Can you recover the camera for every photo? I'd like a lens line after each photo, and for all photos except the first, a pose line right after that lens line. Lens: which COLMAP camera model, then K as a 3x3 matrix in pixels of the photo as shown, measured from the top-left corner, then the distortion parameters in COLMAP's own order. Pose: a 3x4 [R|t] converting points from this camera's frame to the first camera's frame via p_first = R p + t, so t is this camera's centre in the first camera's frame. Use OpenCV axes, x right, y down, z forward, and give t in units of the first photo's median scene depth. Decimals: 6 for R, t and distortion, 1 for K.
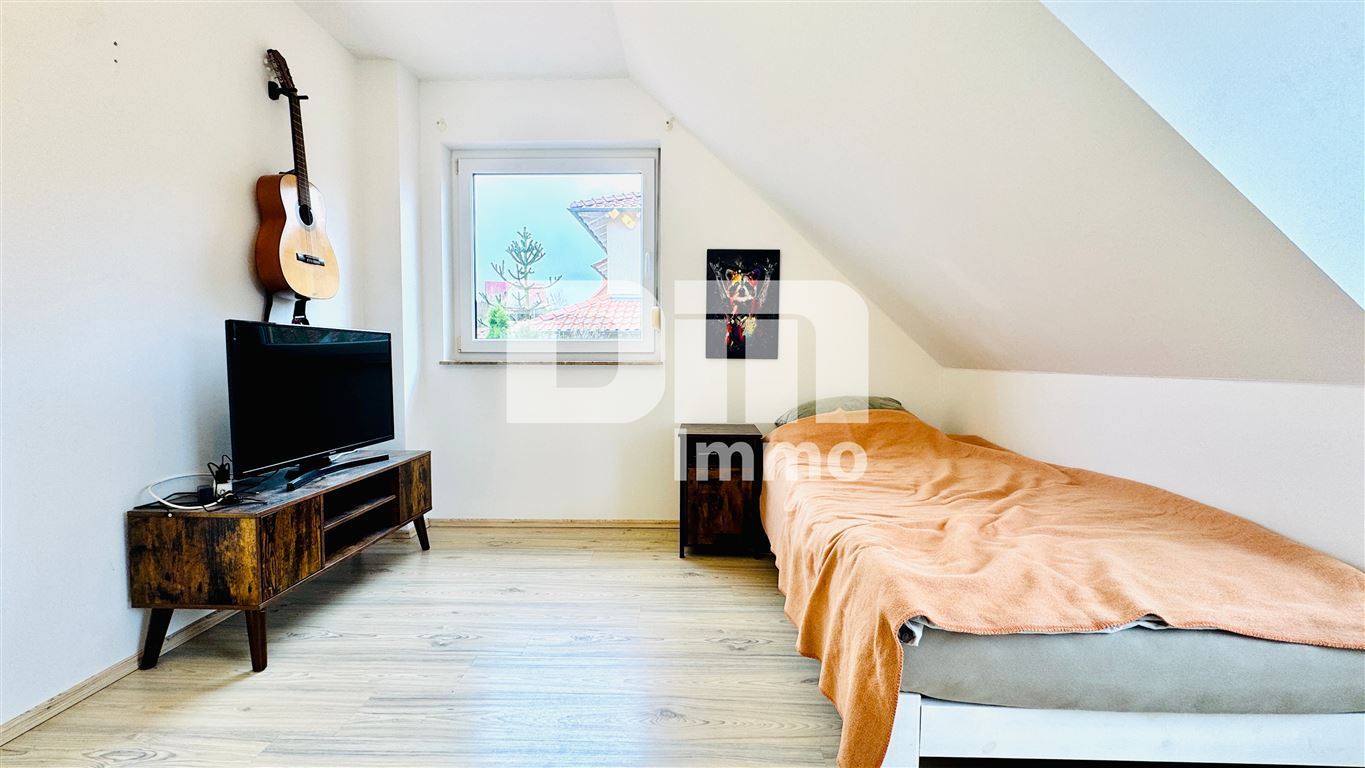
lens RADIAL K [[545.4, 0, 682.5], [0, 545.4, 384.0], [0, 0, 1]] dist [-0.001723, -0.000255]
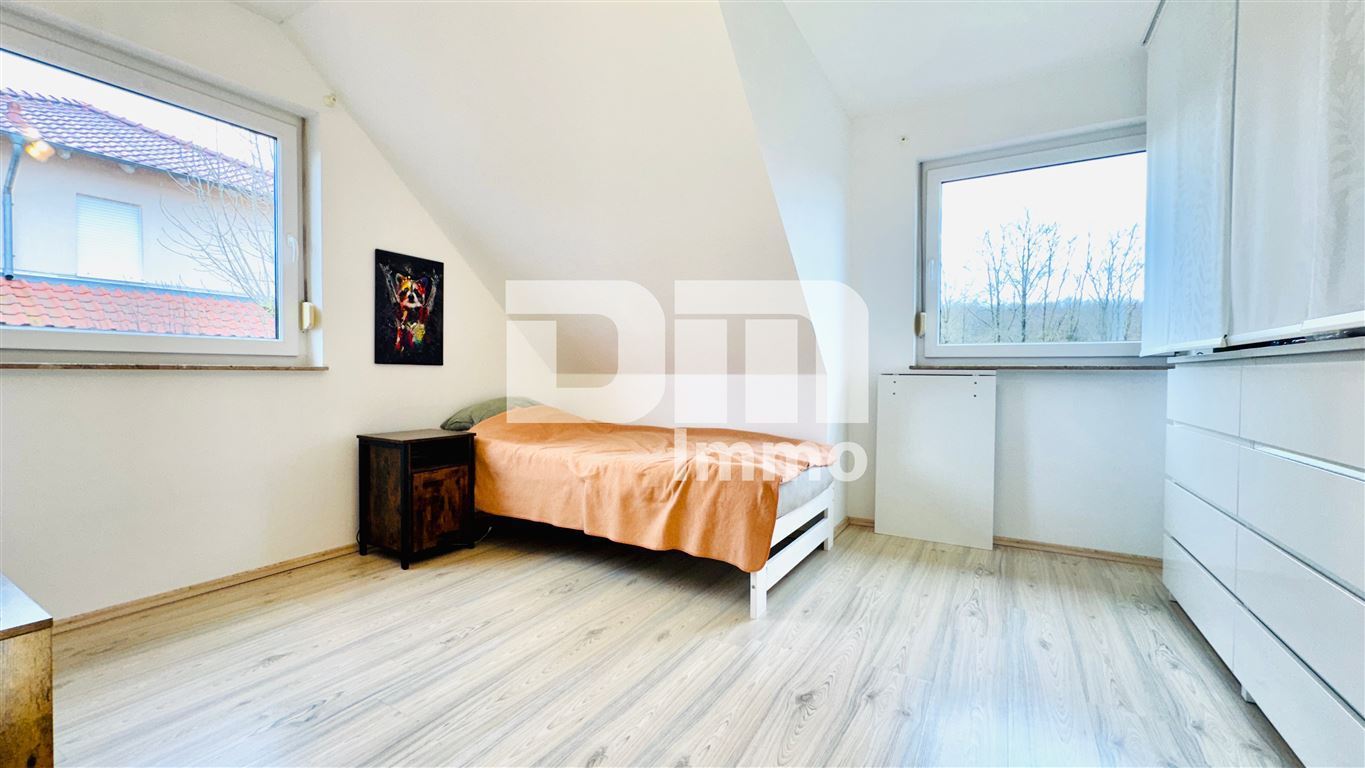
lens RADIAL K [[545.4, 0, 682.5], [0, 545.4, 384.0], [0, 0, 1]] dist [-0.001723, -0.000255]
pose [[0.492303, -0.017812, 0.870241, -0.522214], [0.041157, 0.999149, -0.002832, 0.012549], [-0.869450, 0.037210, 0.492617, 0.077853]]
